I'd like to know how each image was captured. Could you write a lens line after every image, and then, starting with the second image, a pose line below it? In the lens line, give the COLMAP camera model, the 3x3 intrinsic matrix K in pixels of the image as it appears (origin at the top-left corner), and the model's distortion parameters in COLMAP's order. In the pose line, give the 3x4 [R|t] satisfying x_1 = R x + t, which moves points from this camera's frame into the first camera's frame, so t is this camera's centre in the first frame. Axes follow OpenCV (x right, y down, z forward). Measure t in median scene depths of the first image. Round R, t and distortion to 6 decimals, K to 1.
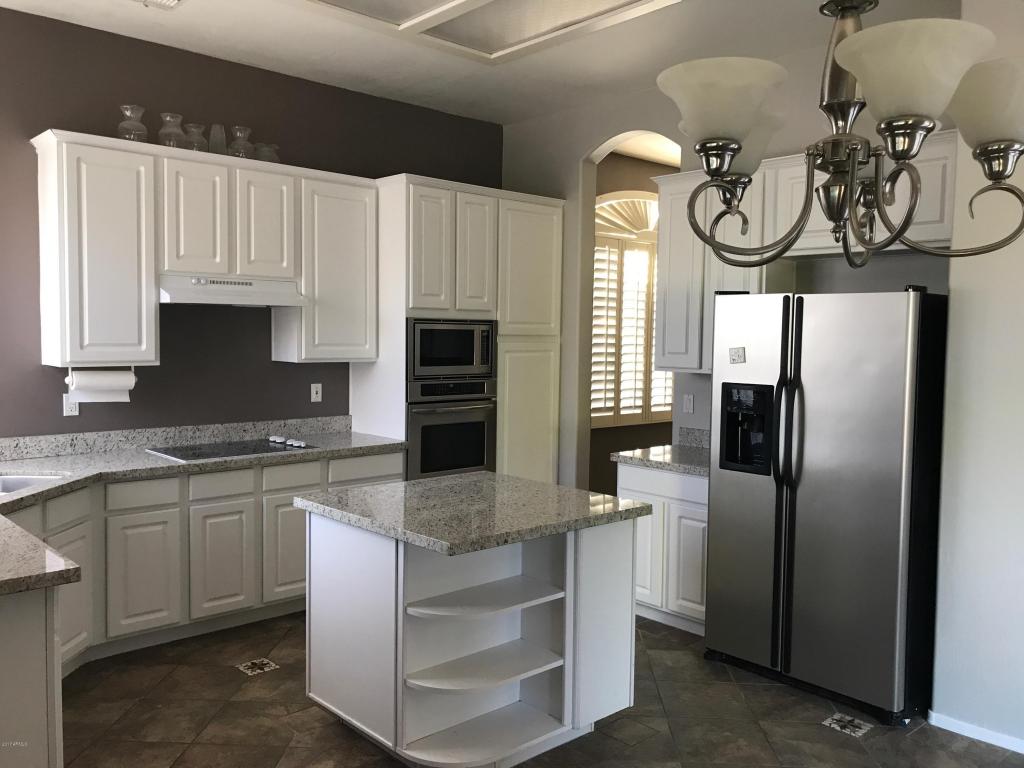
lens RADIAL K [[847.5, 0, 514.4], [0, 847.5, 379.4], [0, 0, 1]] dist [0.025234, -0.000261]
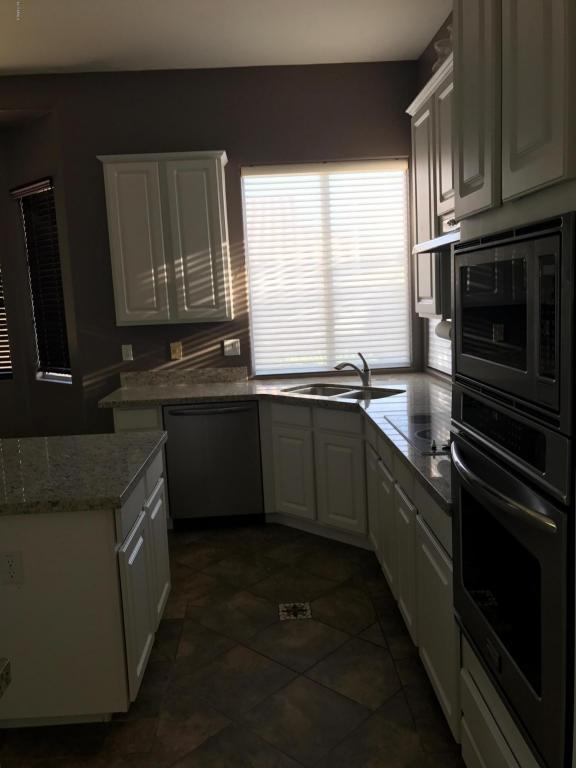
lens RADIAL K [[635.6, 0, 288.6], [0, 635.6, 382.1], [0, 0, 1]] dist [0.025234, -0.000261]
pose [[-0.660694, 0.125125, -0.740154, 0.283394], [0.003105, 0.986457, 0.163991, -0.079795], [0.750649, 0.106050, -0.652134, 1.669781]]
